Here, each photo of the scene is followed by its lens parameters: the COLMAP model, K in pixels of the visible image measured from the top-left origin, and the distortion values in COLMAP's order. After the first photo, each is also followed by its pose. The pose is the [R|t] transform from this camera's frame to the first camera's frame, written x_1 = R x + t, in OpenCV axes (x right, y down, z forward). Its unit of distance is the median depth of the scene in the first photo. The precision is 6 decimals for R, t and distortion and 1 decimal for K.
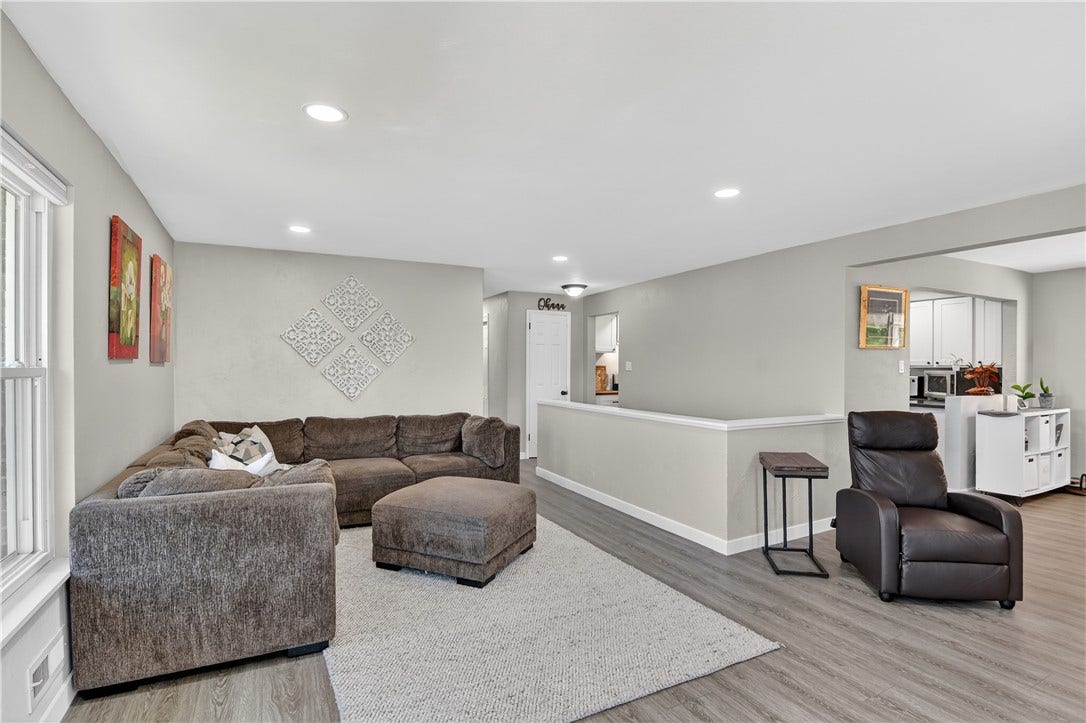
lens RADIAL K [[527.0, 0, 543.9], [0, 527.0, 366.2], [0, 0, 1]] dist [-0.001567, -0.015122]
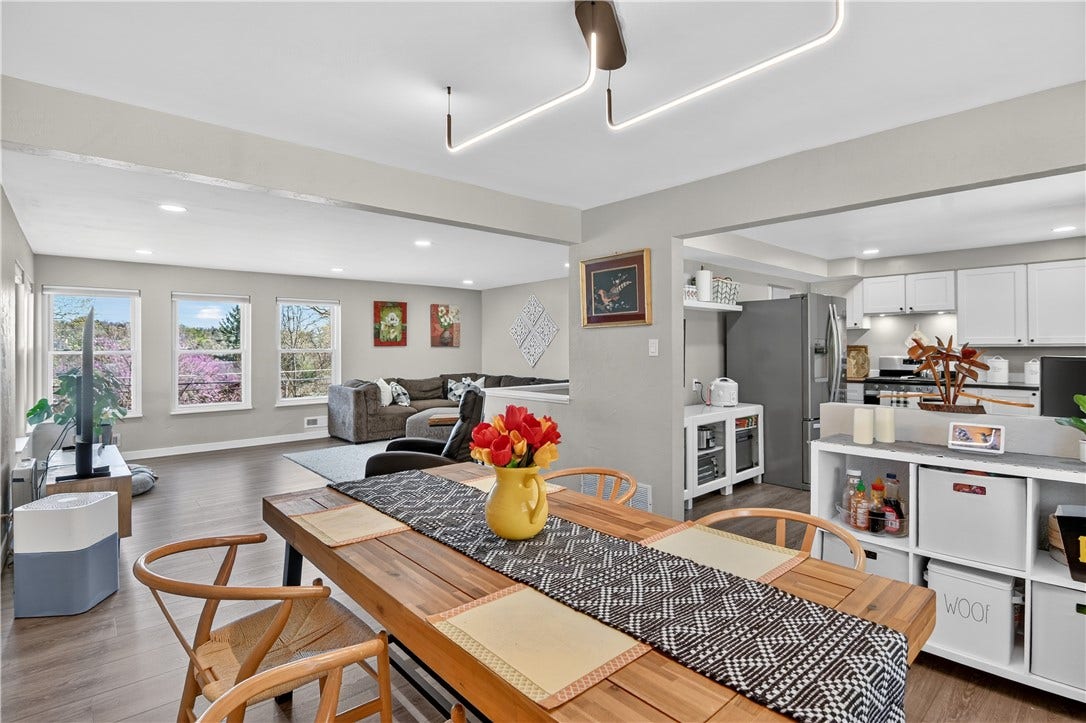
lens RADIAL K [[532.8, 0, 545.0], [0, 532.8, 344.1], [0, 0, 1]] dist [-0.000604, -0.000154]
pose [[0.253235, -0.008118, -0.967371, 1.703596], [0.005181, 0.999962, -0.007035, 0.000471], [0.967391, -0.003230, 0.253268, 0.792490]]
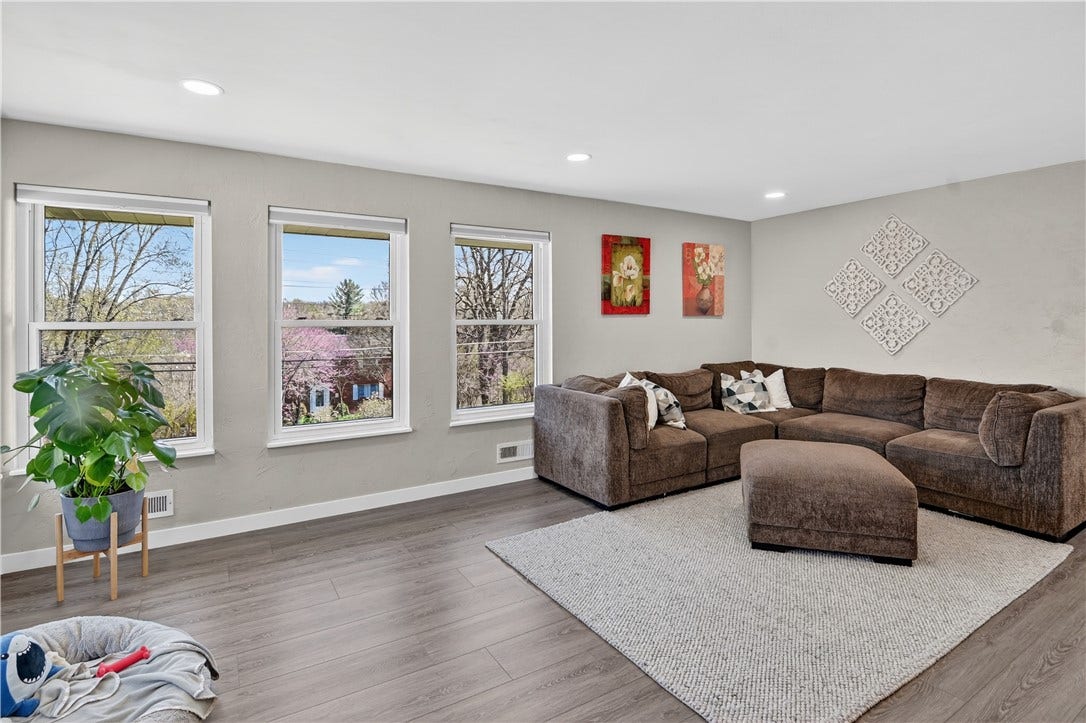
lens RADIAL K [[545.7, 0, 543.0], [0, 545.7, 322.3], [0, 0, 1]] dist [-0.002854, -0.000391]
pose [[0.080154, 0.000743, -0.996782, 0.673223], [0.004166, 0.999991, 0.001081, 0.006149], [0.996774, -0.004240, 0.080150, 0.434378]]
